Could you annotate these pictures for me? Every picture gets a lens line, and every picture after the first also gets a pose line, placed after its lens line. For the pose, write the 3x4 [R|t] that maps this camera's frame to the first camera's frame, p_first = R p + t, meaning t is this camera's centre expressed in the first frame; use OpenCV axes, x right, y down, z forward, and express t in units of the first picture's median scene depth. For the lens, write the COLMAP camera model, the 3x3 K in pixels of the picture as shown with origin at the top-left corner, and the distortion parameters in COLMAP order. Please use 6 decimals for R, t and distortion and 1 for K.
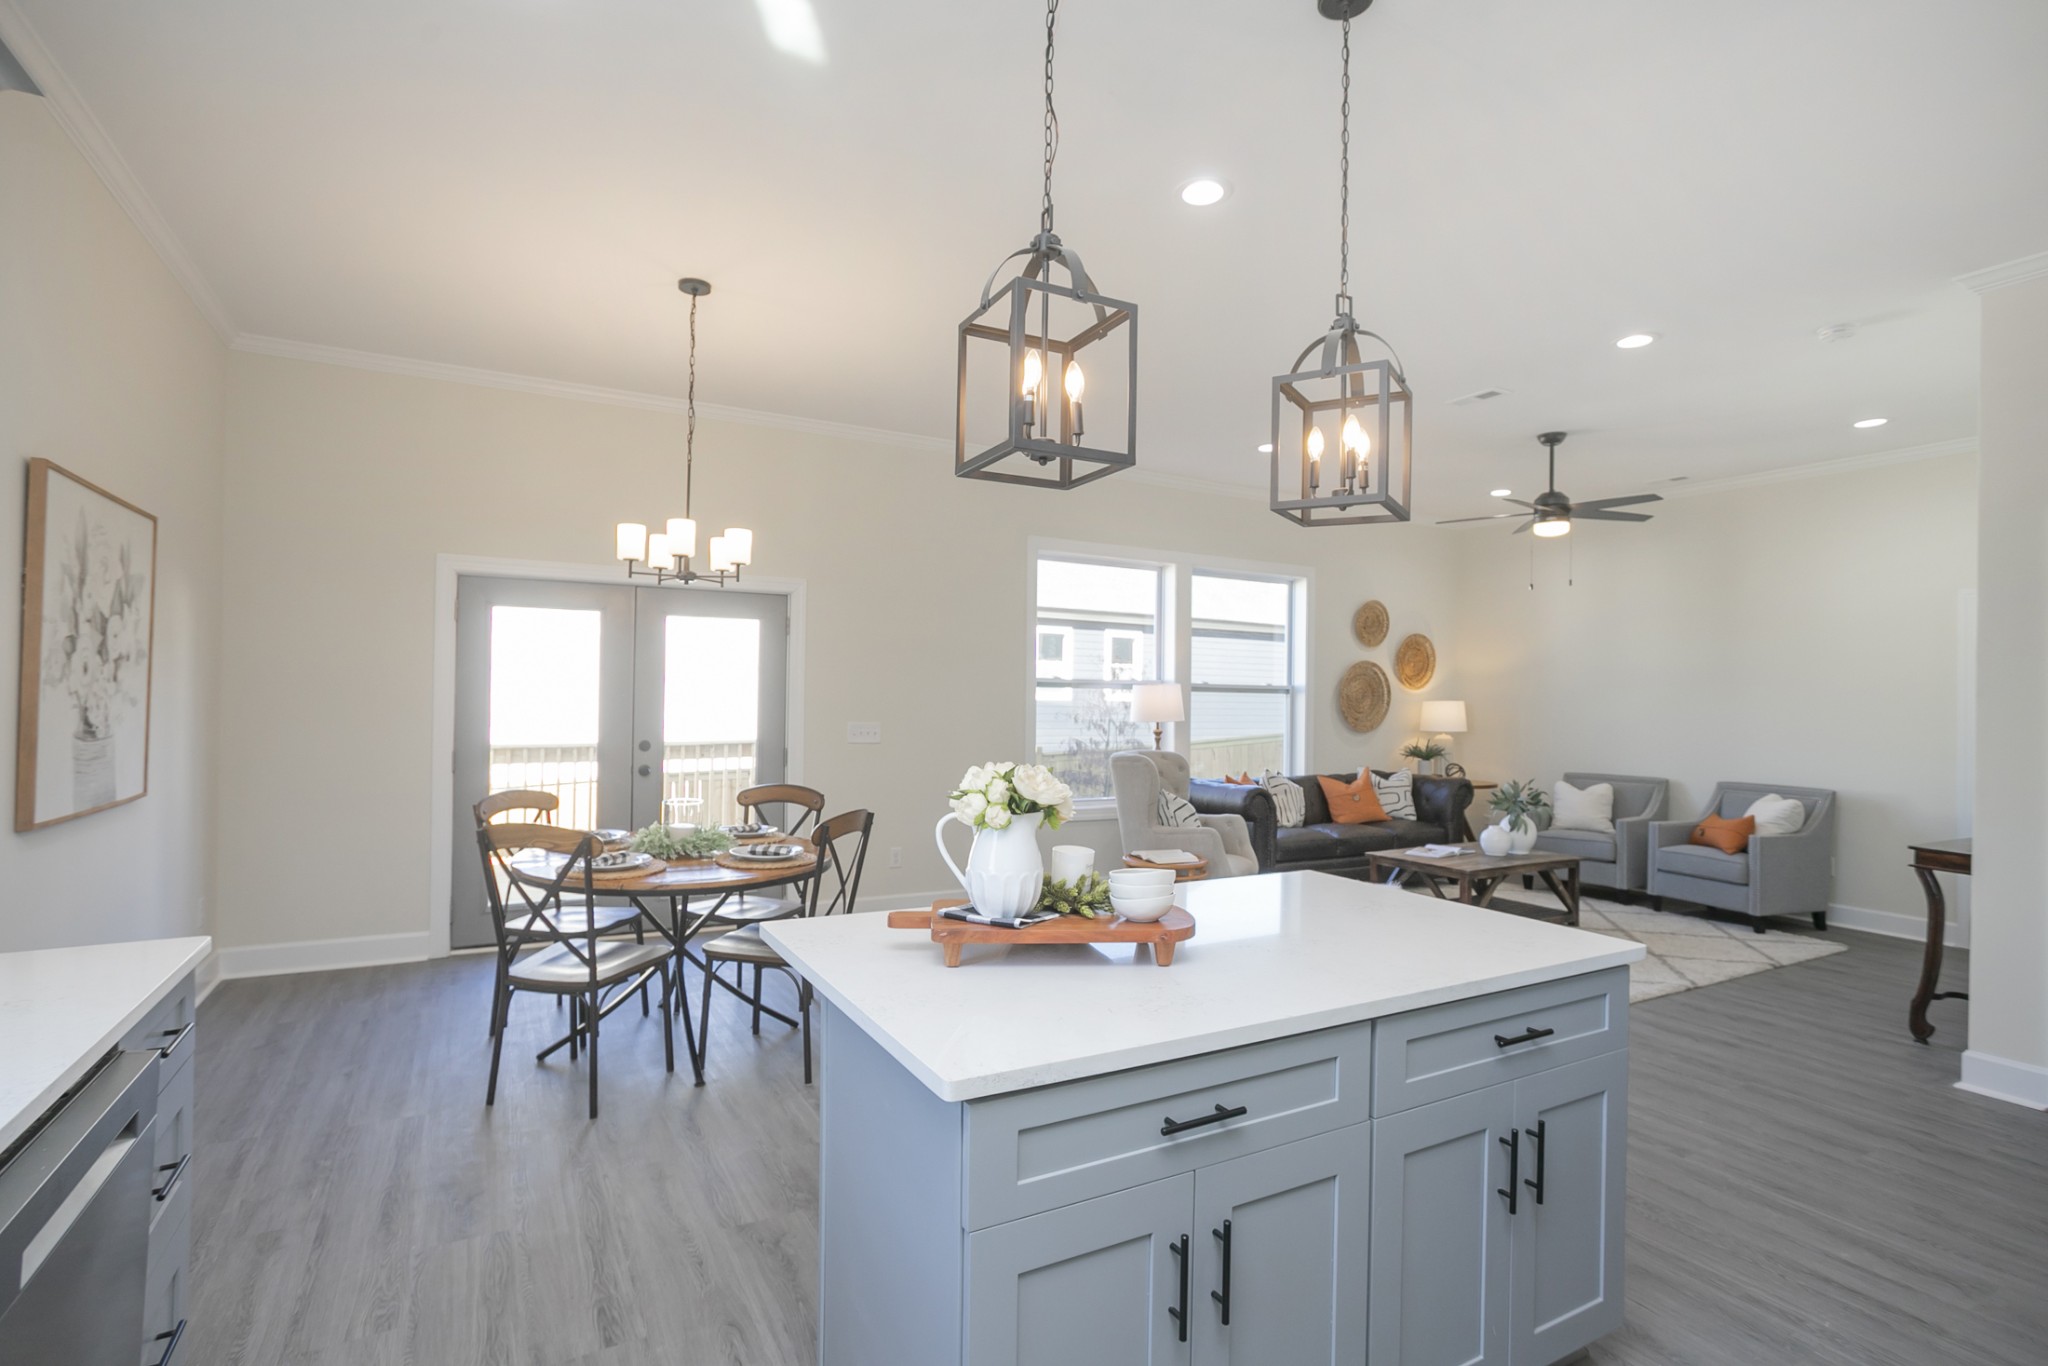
lens RADIAL K [[1079.4, 0, 992.5], [0, 1079.4, 695.0], [0, 0, 1]] dist [-0.038972, 0.029165]
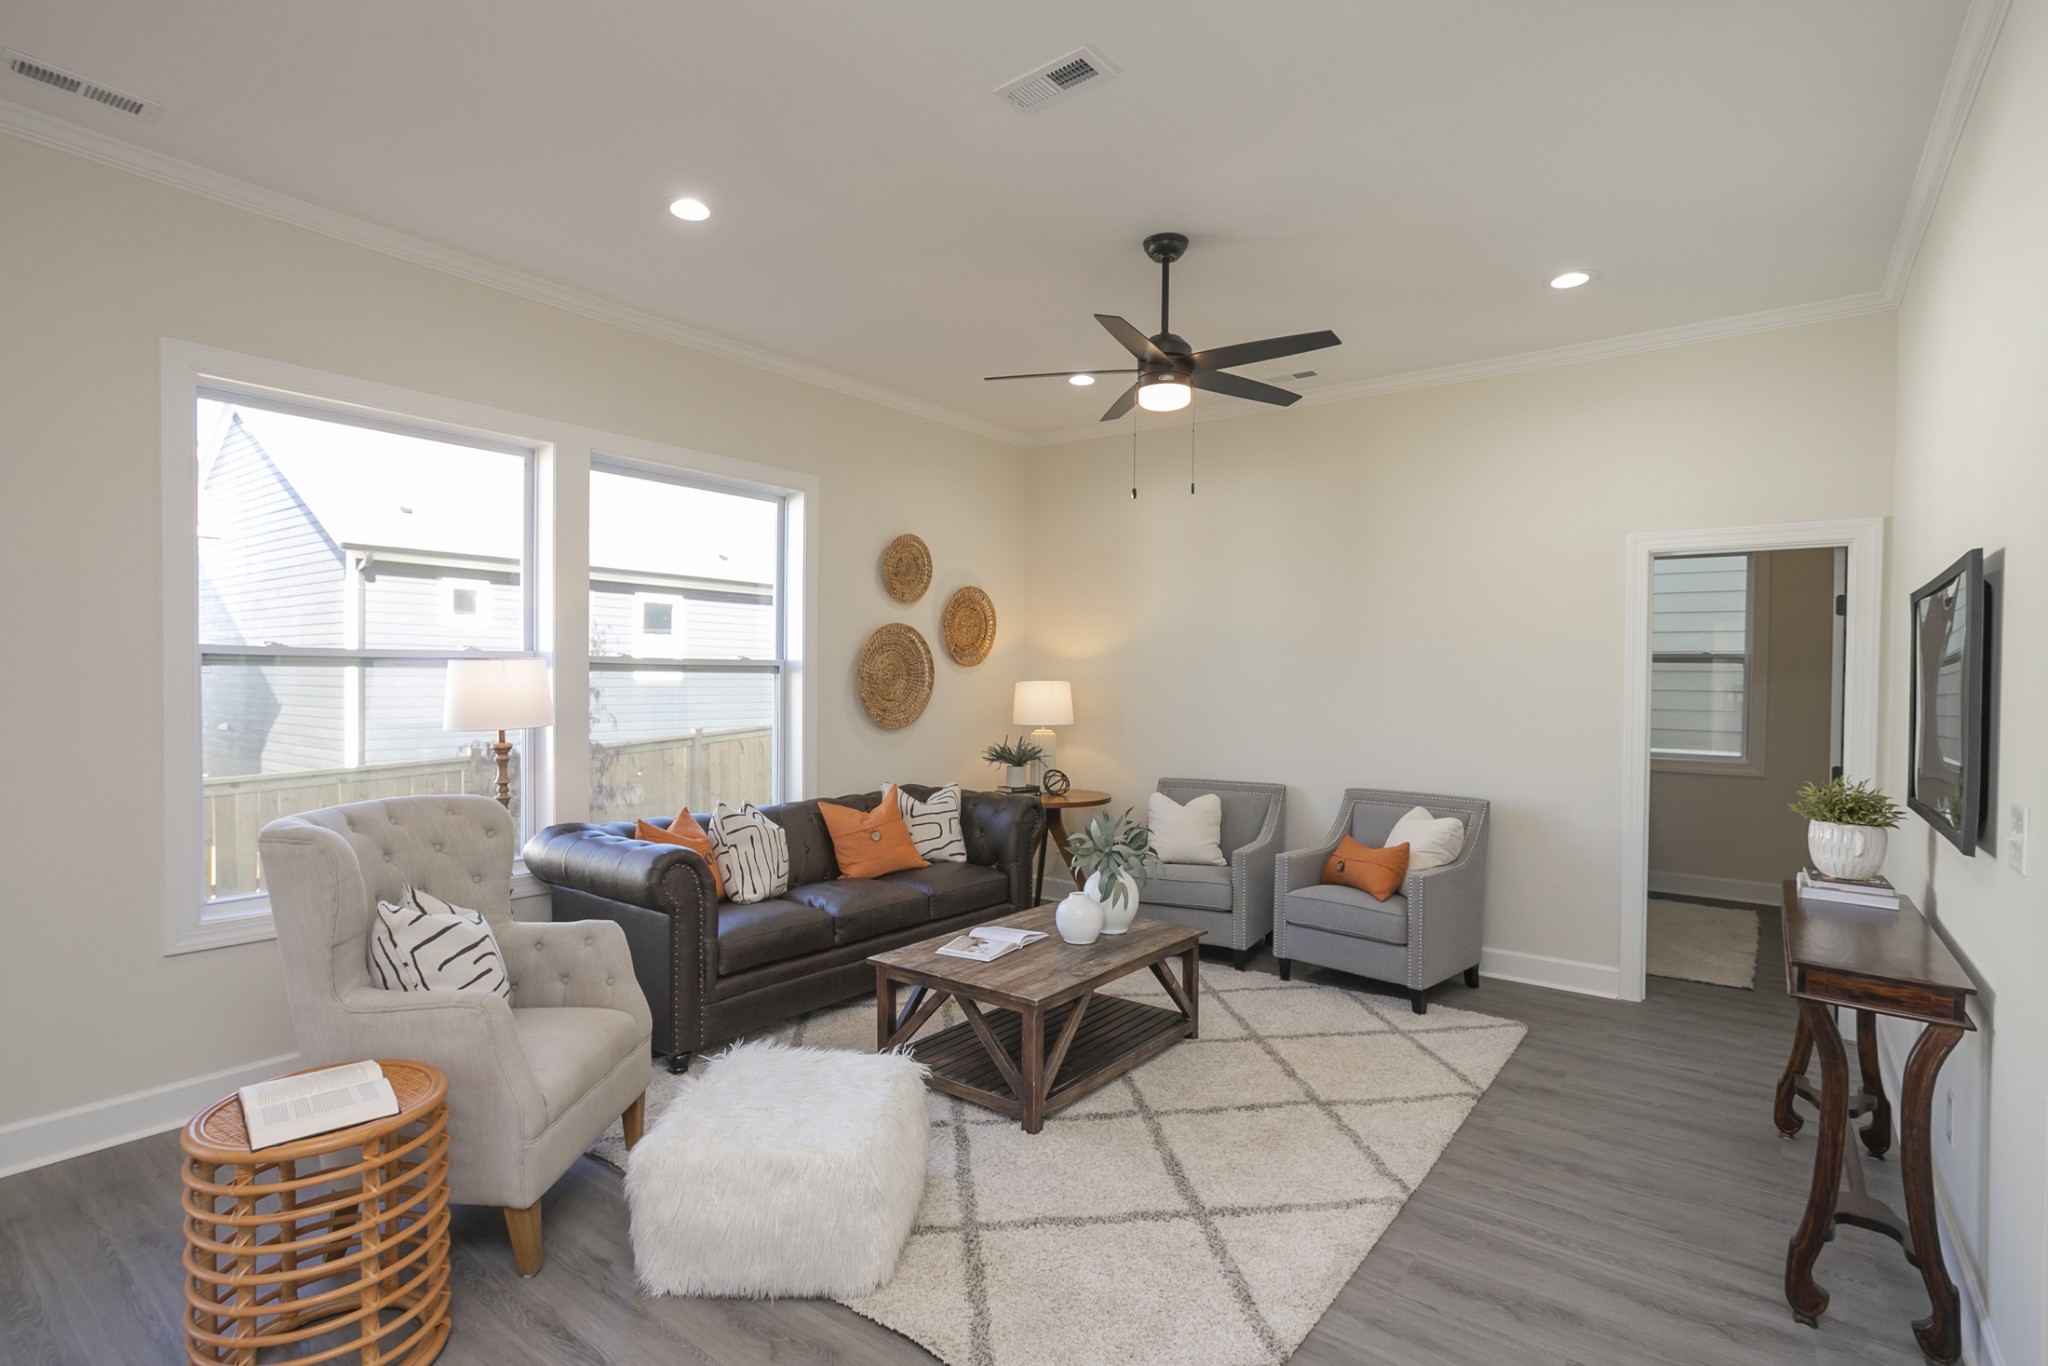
lens RADIAL K [[1079.4, 0, 992.5], [0, 1079.4, 695.0], [0, 0, 1]] dist [-0.038972, 0.029165]
pose [[0.931039, -0.012239, 0.364713, 0.175344], [0.003437, 0.999687, 0.024775, -0.003820], [-0.364903, -0.021813, 0.930790, 0.390700]]
